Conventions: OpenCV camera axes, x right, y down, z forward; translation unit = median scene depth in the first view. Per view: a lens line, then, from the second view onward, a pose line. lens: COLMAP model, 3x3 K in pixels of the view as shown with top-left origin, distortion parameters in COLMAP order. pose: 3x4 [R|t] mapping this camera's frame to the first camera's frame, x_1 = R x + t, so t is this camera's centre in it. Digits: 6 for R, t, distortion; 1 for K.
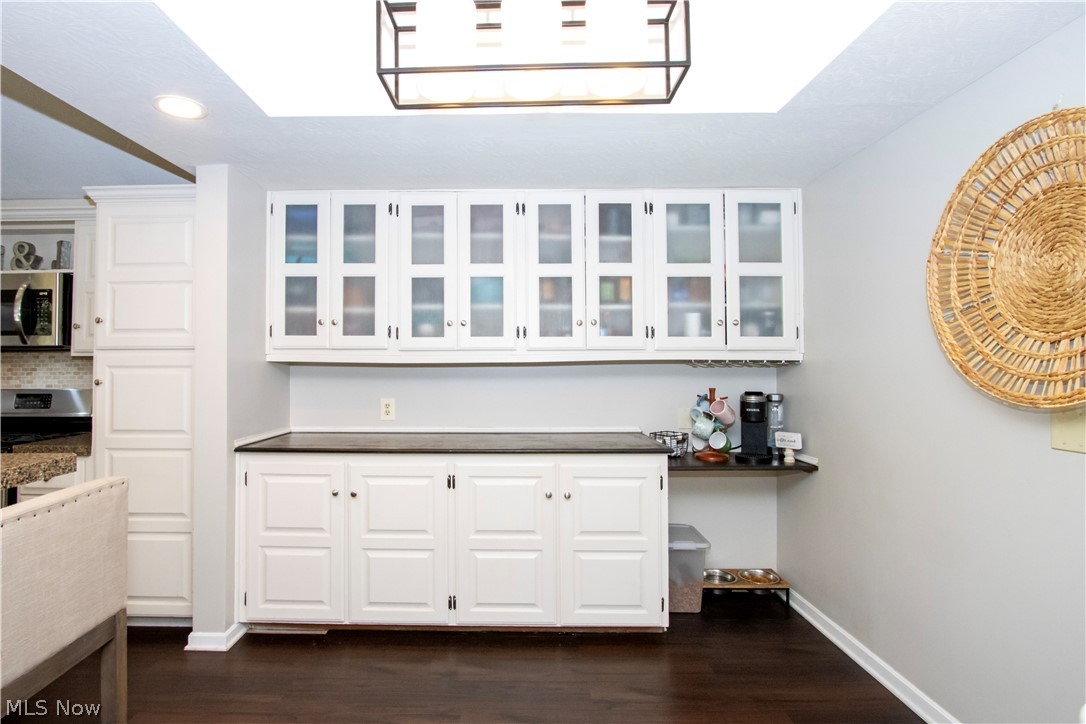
lens RADIAL K [[536.1, 0, 500.1], [0, 536.1, 362.2], [0, 0, 1]] dist [-0.017508, -0.000137]
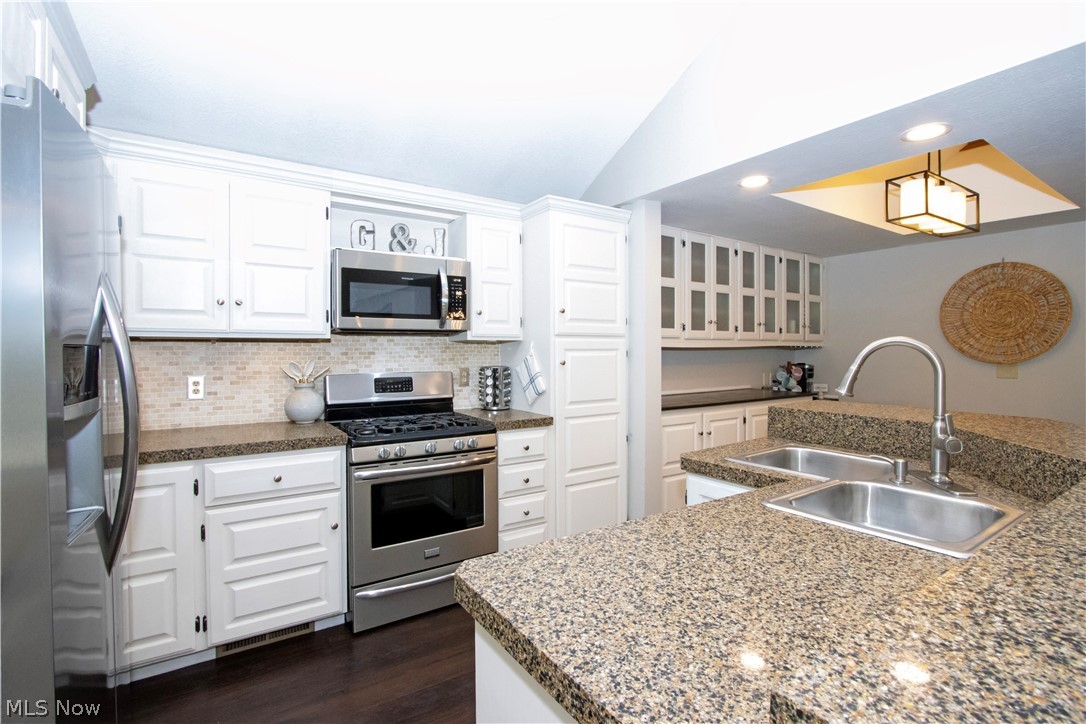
lens RADIAL K [[519.0, 0, 563.9], [0, 519.0, 348.8], [0, 0, 1]] dist [-0.030305, -0.000013]
pose [[0.806200, 0.000881, 0.591643, -1.302799], [-0.005003, 0.999973, 0.005328, -0.000715], [-0.591622, -0.007255, 0.806183, 0.045086]]
